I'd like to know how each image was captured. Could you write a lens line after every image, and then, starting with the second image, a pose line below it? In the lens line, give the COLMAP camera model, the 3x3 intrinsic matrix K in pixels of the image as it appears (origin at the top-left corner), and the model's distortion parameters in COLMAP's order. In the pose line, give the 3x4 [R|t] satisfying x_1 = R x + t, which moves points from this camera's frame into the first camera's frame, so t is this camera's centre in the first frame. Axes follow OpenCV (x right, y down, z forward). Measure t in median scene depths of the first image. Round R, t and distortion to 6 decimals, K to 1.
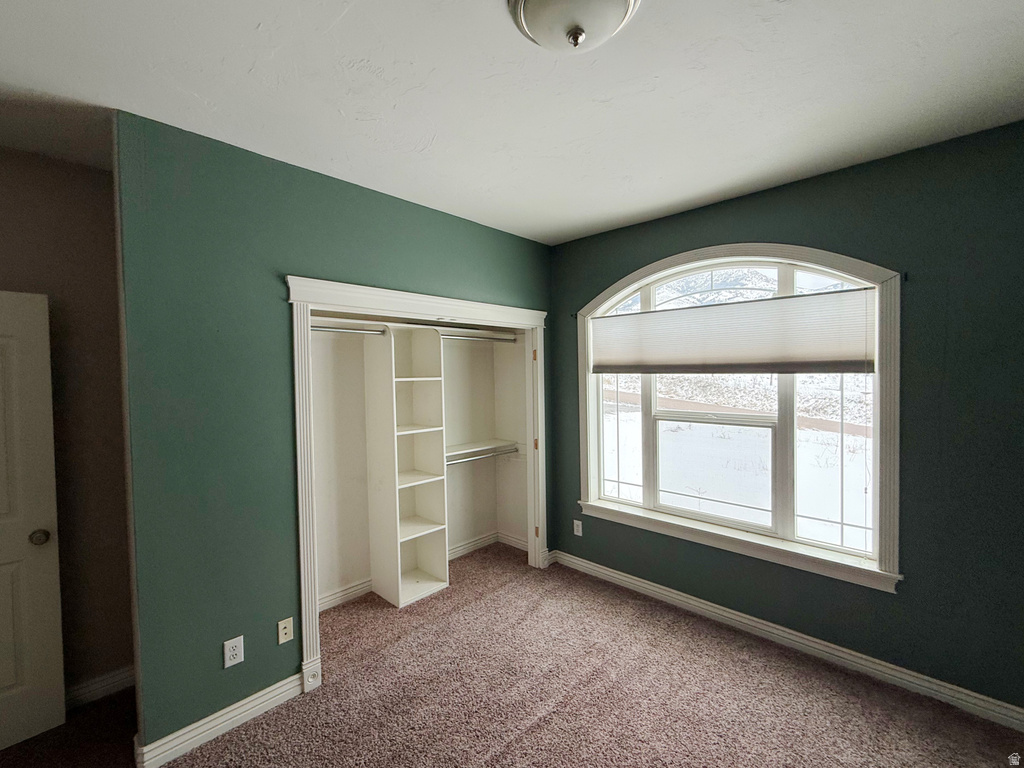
lens RADIAL K [[420.6, 0, 509.6], [0, 420.6, 387.4], [0, 0, 1]] dist [-0.000419, -0.000229]
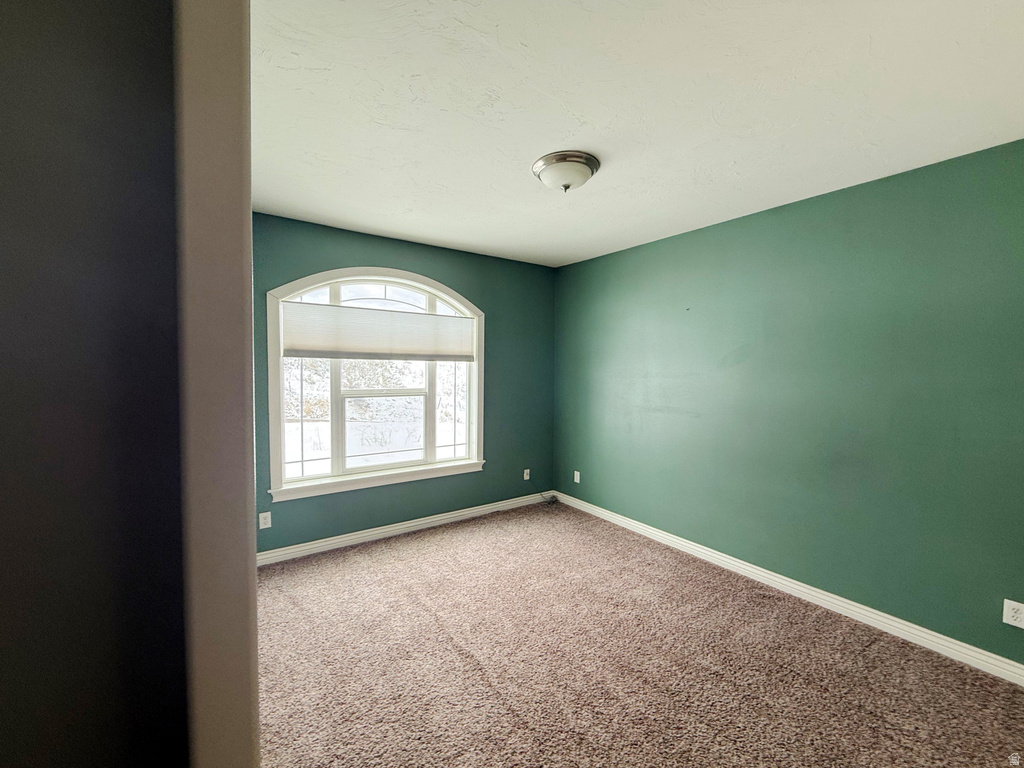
lens RADIAL K [[420.6, 0, 508.5], [0, 420.6, 380.3], [0, 0, 1]] dist [-0.000419, -0.000229]
pose [[0.225865, -0.033040, 0.973598, -0.821372], [0.009392, 0.999452, 0.031738, -0.007147], [-0.974113, 0.001976, 0.226051, 0.332324]]
